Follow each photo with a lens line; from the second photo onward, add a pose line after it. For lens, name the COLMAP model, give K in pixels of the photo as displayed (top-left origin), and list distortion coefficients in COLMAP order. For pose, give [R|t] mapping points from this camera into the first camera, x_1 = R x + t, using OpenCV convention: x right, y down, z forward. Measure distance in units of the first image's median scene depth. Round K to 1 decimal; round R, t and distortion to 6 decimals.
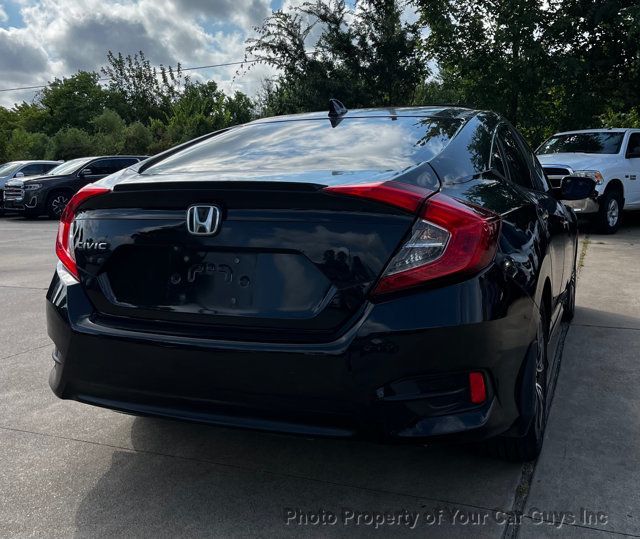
lens RADIAL K [[708.8, 0, 305.2], [0, 708.8, 258.7], [0, 0, 1]] dist [0.017244, 0.021015]
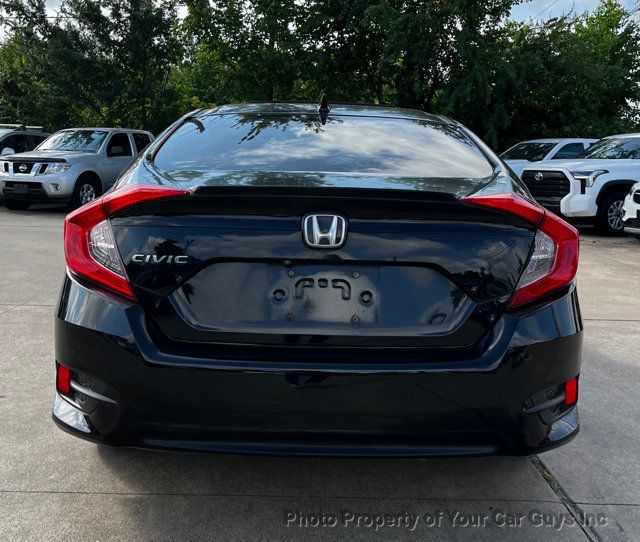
lens RADIAL K [[721.6, 0, 320.0], [0, 721.6, 271.0], [0, 0, 1]] dist [0.016847, 0.033377]
pose [[0.913396, -0.022206, 0.406467, -0.066971], [0.007394, 0.999251, 0.037976, -0.004963], [-0.407006, -0.031682, 0.912876, 0.022250]]
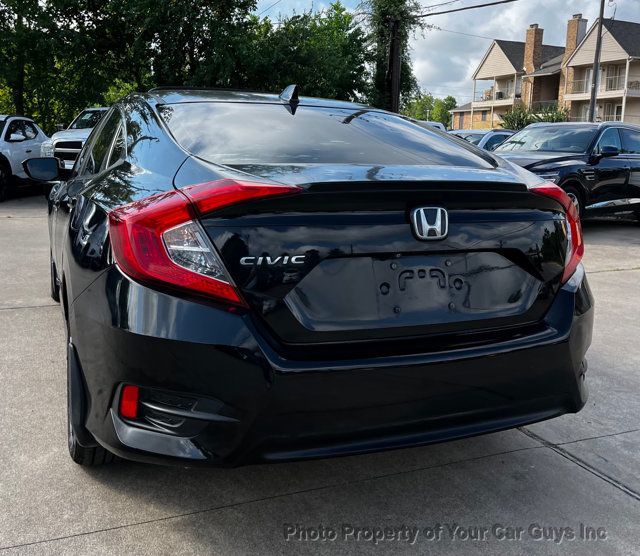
lens RADIAL K [[676.2, 0, 319.4], [0, 676.2, 240.2], [0, 0, 1]] dist [0.023408, 0.018453]
pose [[0.689178, -0.065211, 0.721652, -0.113263], [0.048591, 0.997859, 0.043766, -0.010016], [-0.722961, 0.004904, 0.690872, 0.064290]]
